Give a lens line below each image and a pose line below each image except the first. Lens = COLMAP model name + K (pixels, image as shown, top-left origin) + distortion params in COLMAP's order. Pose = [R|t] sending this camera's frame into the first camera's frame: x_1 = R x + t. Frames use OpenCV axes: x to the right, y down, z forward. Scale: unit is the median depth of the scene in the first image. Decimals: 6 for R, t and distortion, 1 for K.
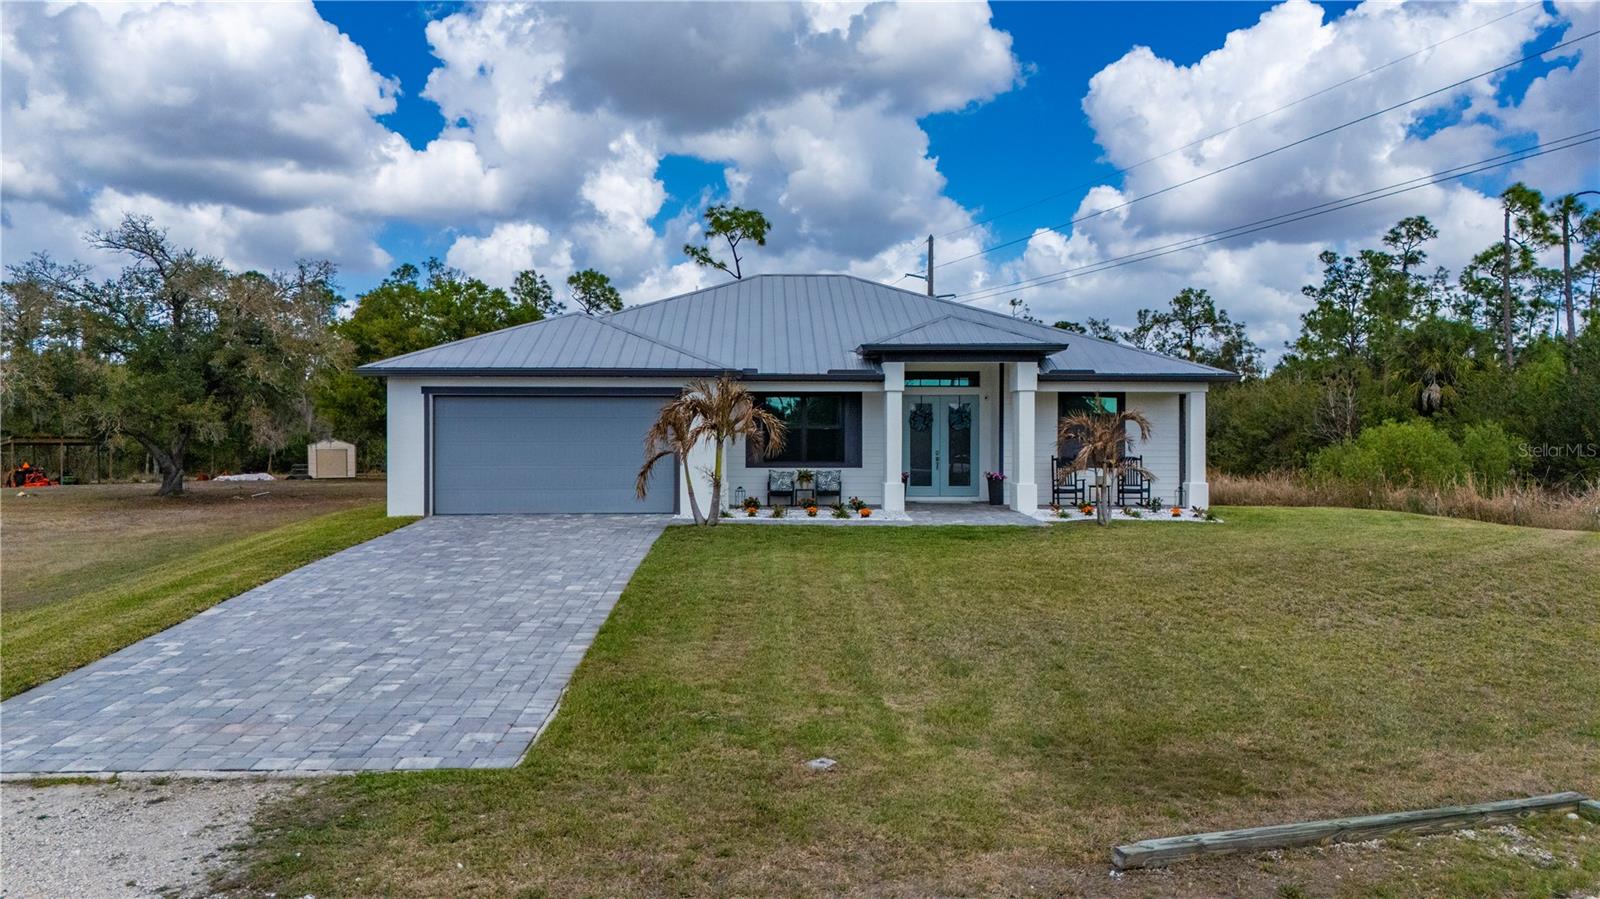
lens RADIAL K [[1169.5, 0, 797.7], [0, 1169.5, 447.5], [0, 0, 1]] dist [0.078419, -0.072471]
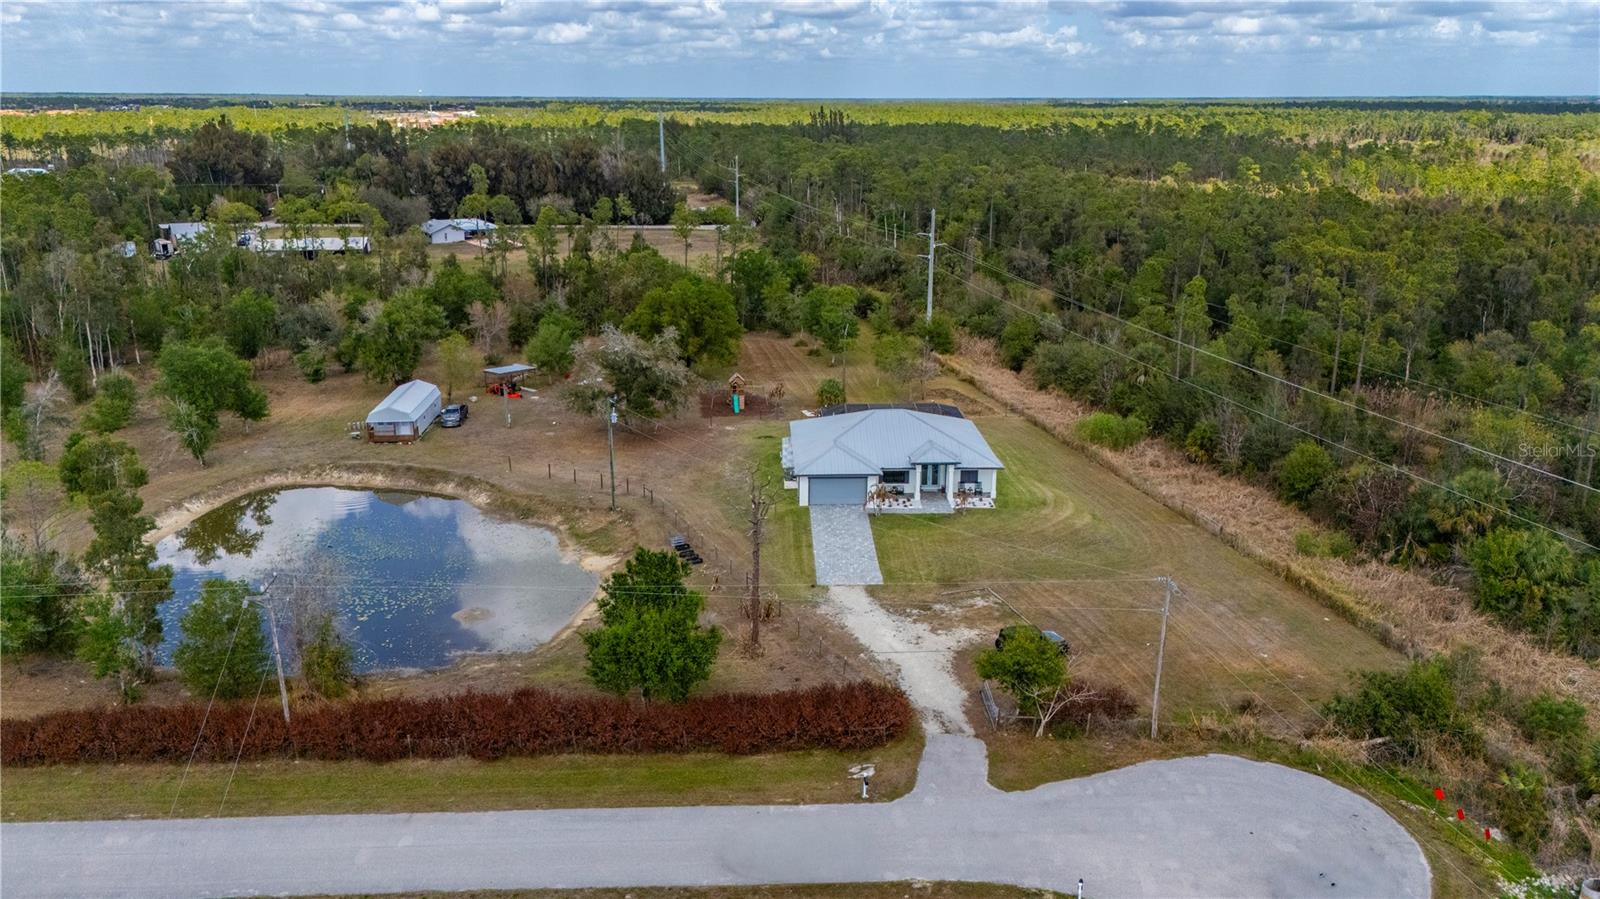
lens RADIAL K [[1184.2, 0, 800.0], [0, 1184.2, 449.5], [0, 0, 1]] dist [0.062447, -0.050728]
pose [[0.999979, 0.001079, 0.006404, -0.206409], [-0.002825, 0.960189, 0.279337, -0.739624], [-0.005847, -0.279350, 0.960172, -1.694037]]
